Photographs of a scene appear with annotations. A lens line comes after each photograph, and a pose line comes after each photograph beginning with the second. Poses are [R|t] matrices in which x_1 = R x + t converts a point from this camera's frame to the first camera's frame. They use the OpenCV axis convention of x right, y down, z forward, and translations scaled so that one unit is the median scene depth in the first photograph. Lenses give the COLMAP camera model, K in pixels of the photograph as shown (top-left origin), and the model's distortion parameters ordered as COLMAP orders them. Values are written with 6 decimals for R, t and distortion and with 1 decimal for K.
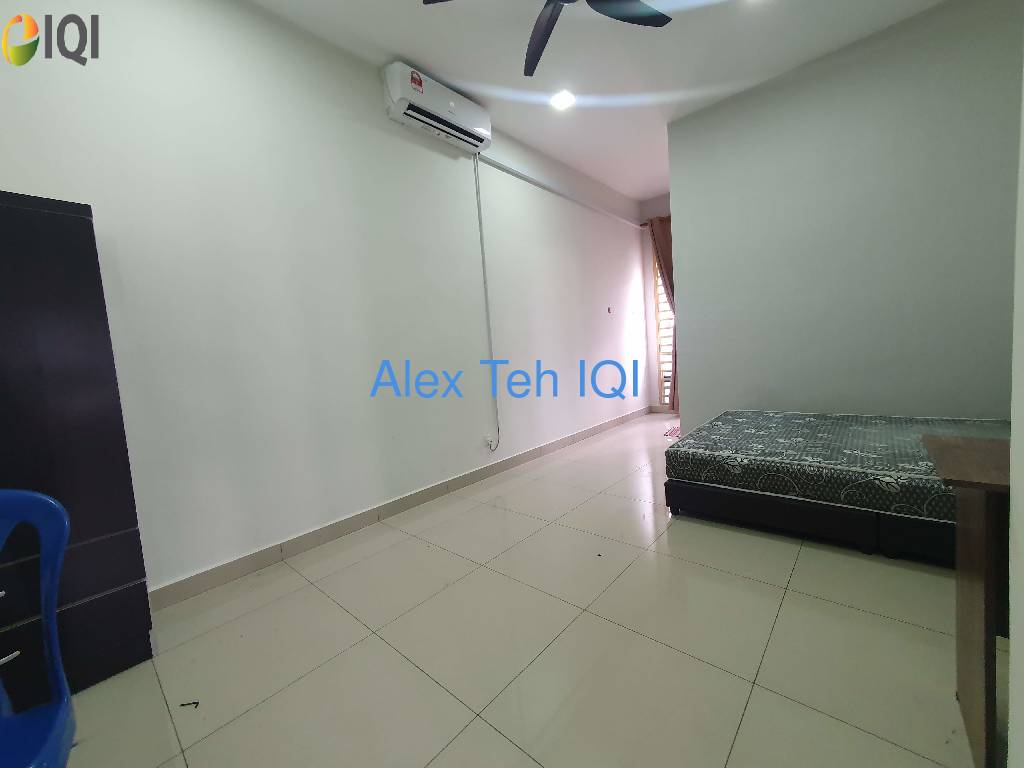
lens RADIAL K [[404.7, 0, 508.9], [0, 404.7, 381.9], [0, 0, 1]] dist [0.002695, 0.000173]
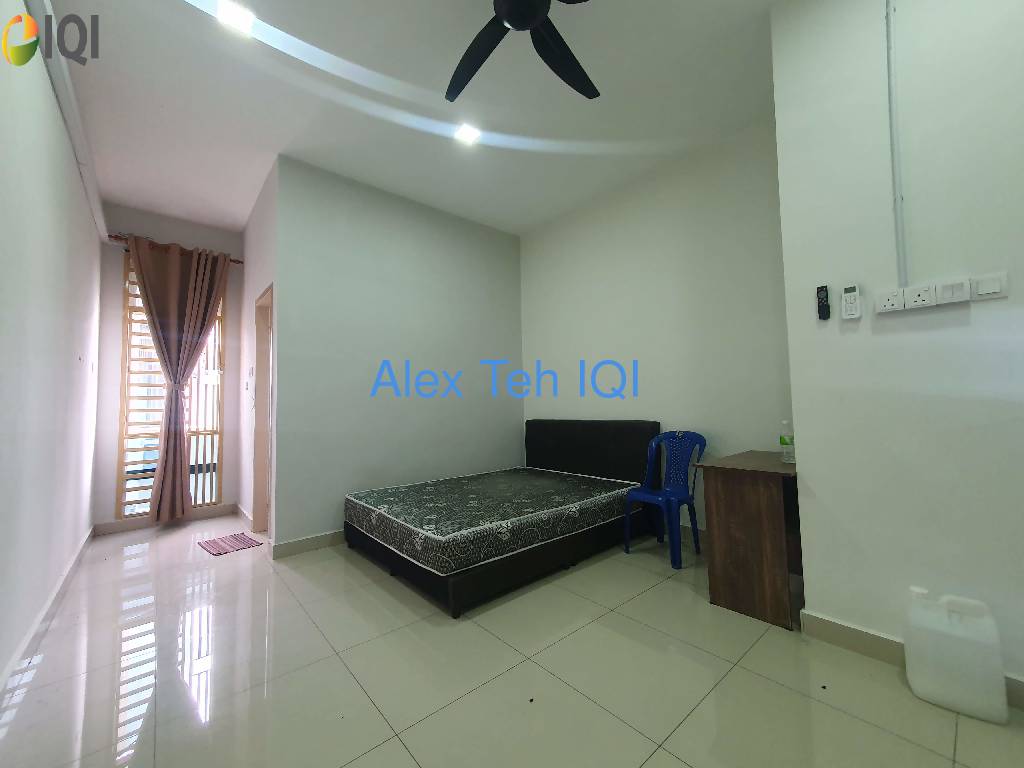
lens RADIAL K [[404.7, 0, 508.9], [0, 404.7, 381.9], [0, 0, 1]] dist [0.002695, 0.000173]
pose [[0.138469, 0.134378, 0.981208, -0.301886], [0.086487, 0.985326, -0.147147, -0.011565], [-0.986583, 0.105237, 0.124815, 0.485166]]
